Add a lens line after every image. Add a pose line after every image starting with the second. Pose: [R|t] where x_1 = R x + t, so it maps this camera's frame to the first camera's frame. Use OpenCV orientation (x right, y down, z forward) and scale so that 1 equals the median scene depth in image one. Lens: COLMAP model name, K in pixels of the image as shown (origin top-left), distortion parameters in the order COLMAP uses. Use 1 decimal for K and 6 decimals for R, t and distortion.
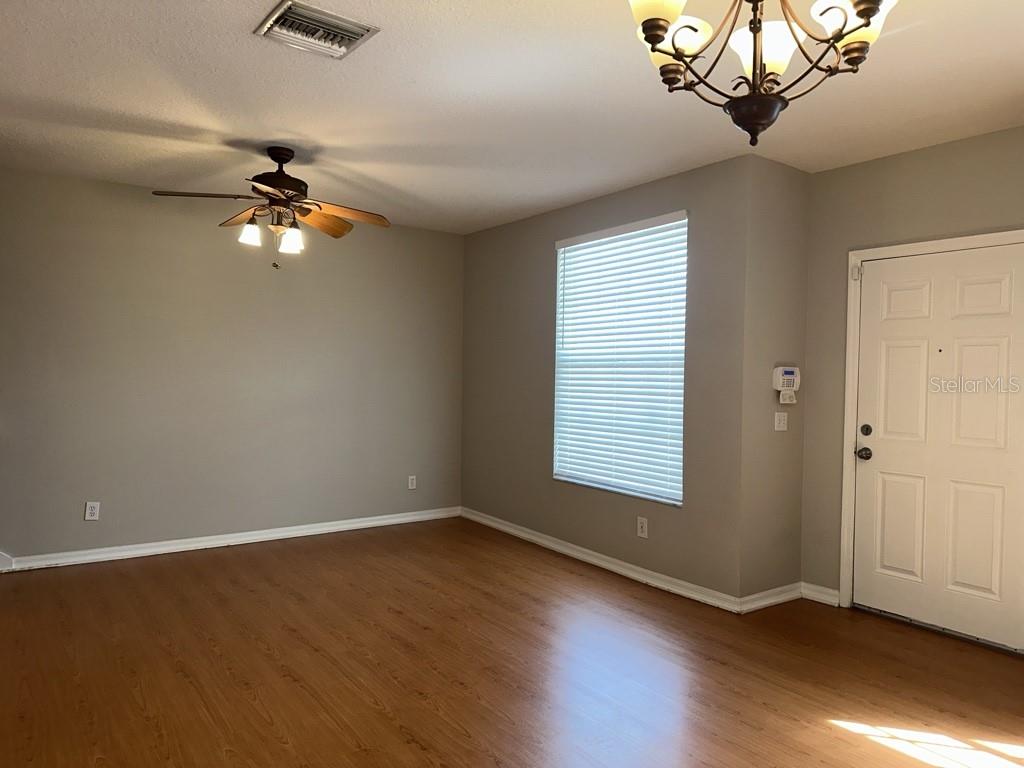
lens RADIAL K [[716.8, 0, 512.0], [0, 716.8, 384.0], [0, 0, 1]] dist [0.117171, -0.004898]
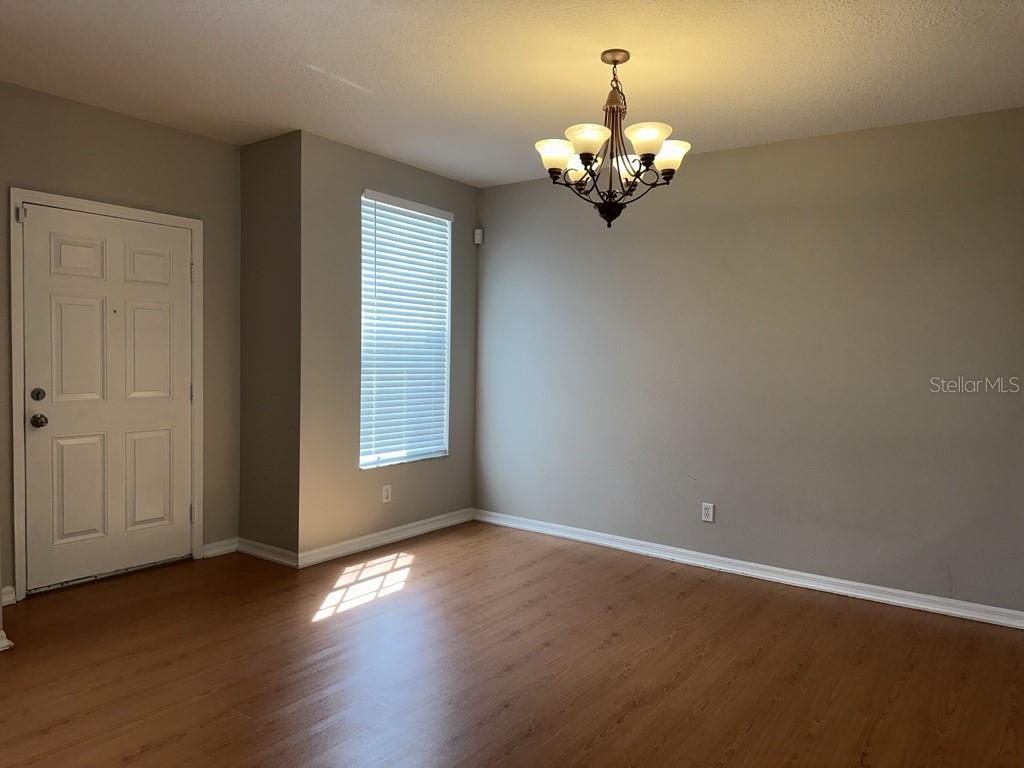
lens RADIAL K [[716.8, 0, 512.0], [0, 716.8, 384.0], [0, 0, 1]] dist [0.117171, -0.004898]
pose [[-0.285598, -0.052309, 0.956921, -0.576345], [-0.018185, 0.998625, 0.049161, -0.005920], [-0.958177, -0.003362, -0.286156, 0.737124]]
